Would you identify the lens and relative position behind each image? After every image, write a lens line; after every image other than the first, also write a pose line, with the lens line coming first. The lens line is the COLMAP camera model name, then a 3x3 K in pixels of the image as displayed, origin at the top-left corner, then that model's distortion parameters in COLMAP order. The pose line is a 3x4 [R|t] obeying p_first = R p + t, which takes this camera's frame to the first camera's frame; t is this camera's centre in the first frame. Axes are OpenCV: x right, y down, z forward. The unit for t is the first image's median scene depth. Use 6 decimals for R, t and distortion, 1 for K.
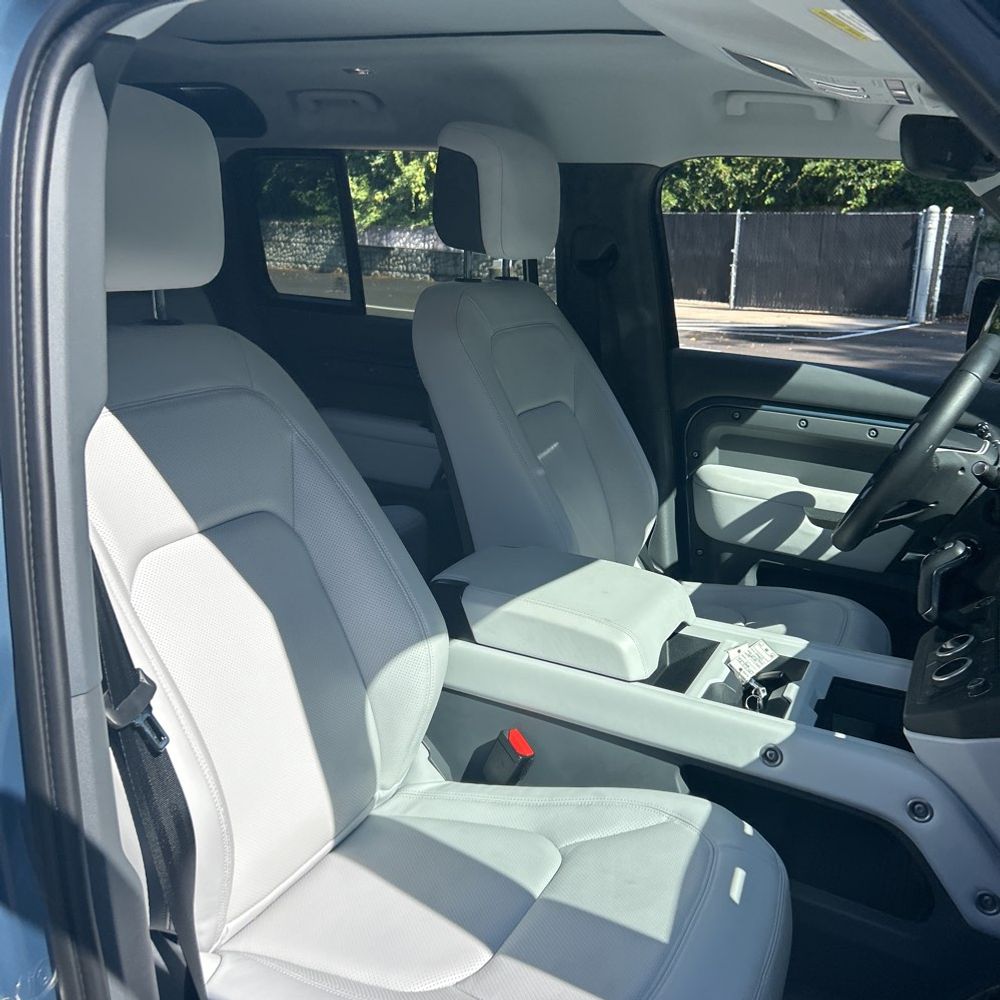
lens RADIAL K [[1006.7, 0, 487.5], [0, 1006.7, 490.9], [0, 0, 1]] dist [0.055882, -0.040964]
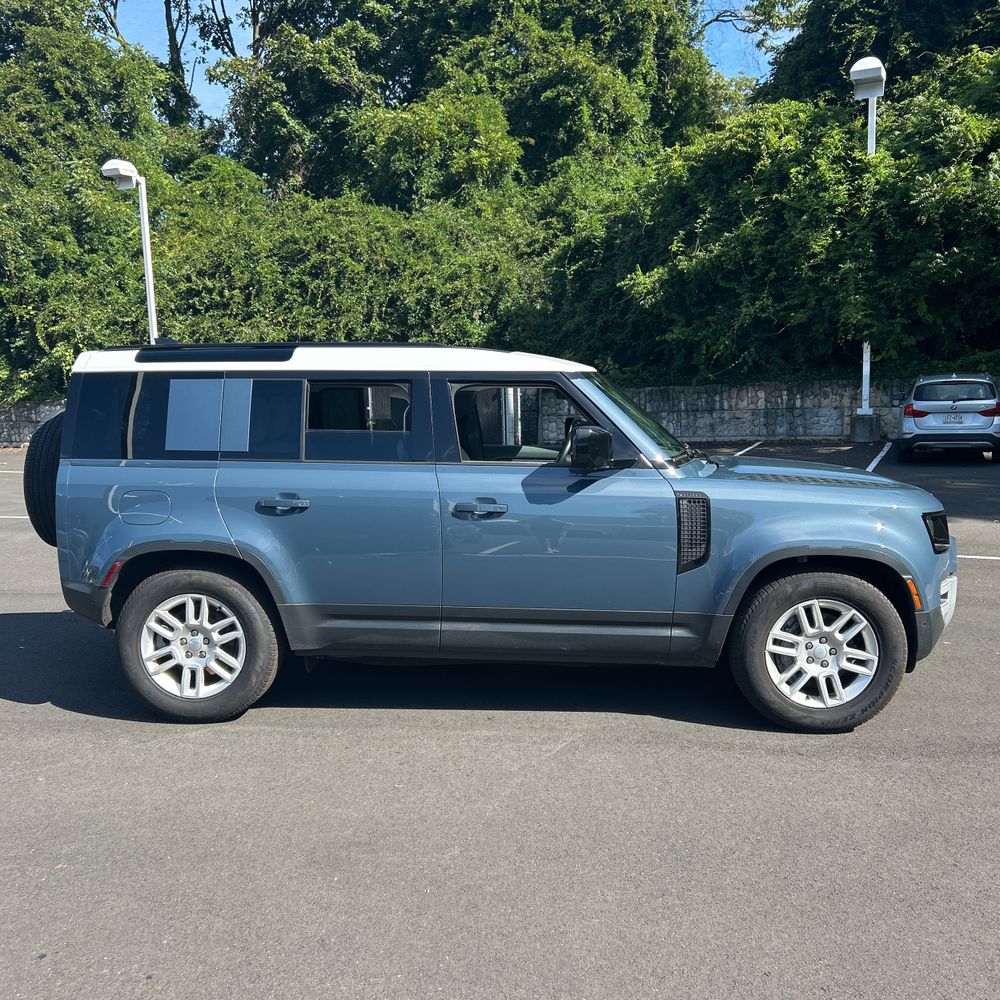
lens RADIAL K [[1011.4, 0, 498.6], [0, 1011.4, 485.4], [0, 0, 1]] dist [0.010559, 0.015810]
pose [[0.918492, -0.084916, 0.386215, -0.107298], [0.143698, 0.981577, -0.125924, 0.041444], [-0.368407, 0.171159, 0.913773, -0.201144]]
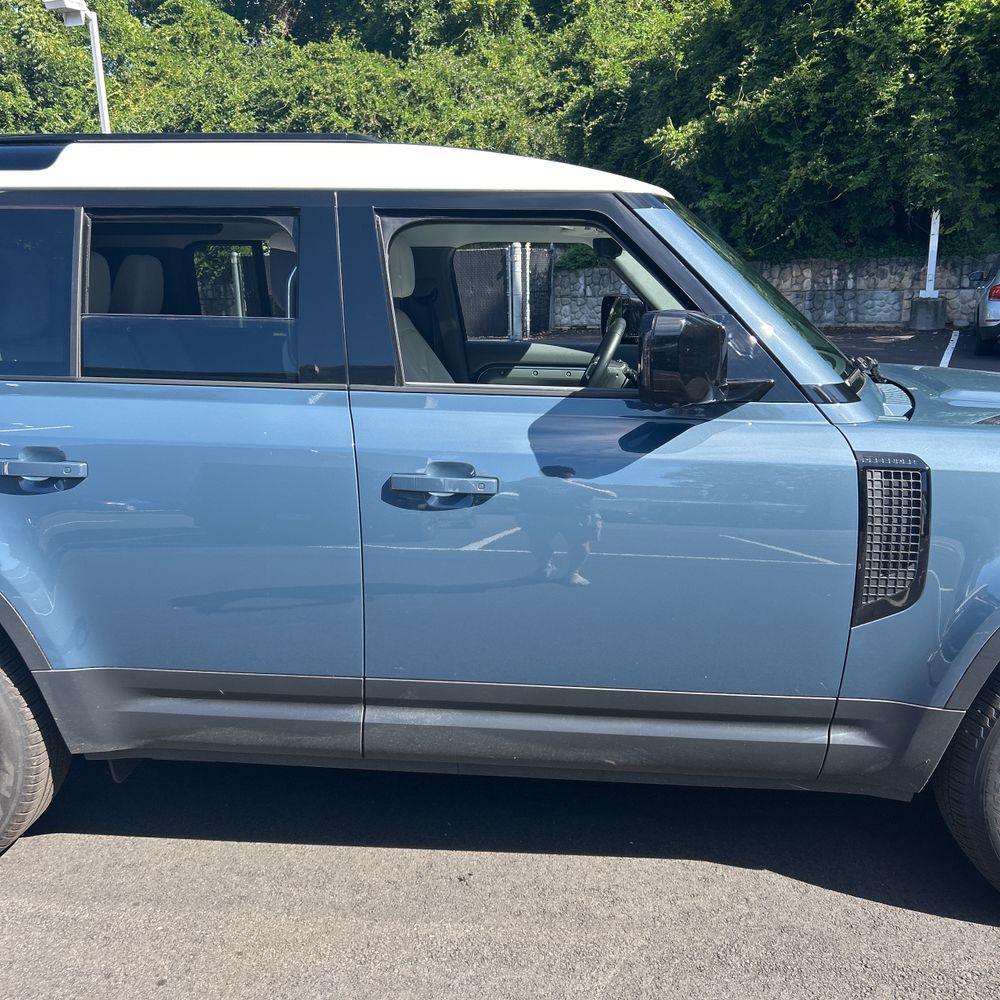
lens RADIAL K [[1017.6, 0, 500.0], [0, 1017.6, 500.0], [0, 0, 1]] dist [0.007416, 0.012527]
pose [[0.921529, -0.126371, 0.367171, -0.053186], [0.136414, 0.990651, -0.001417, 0.017847], [-0.363559, 0.051393, 0.930152, -0.083823]]
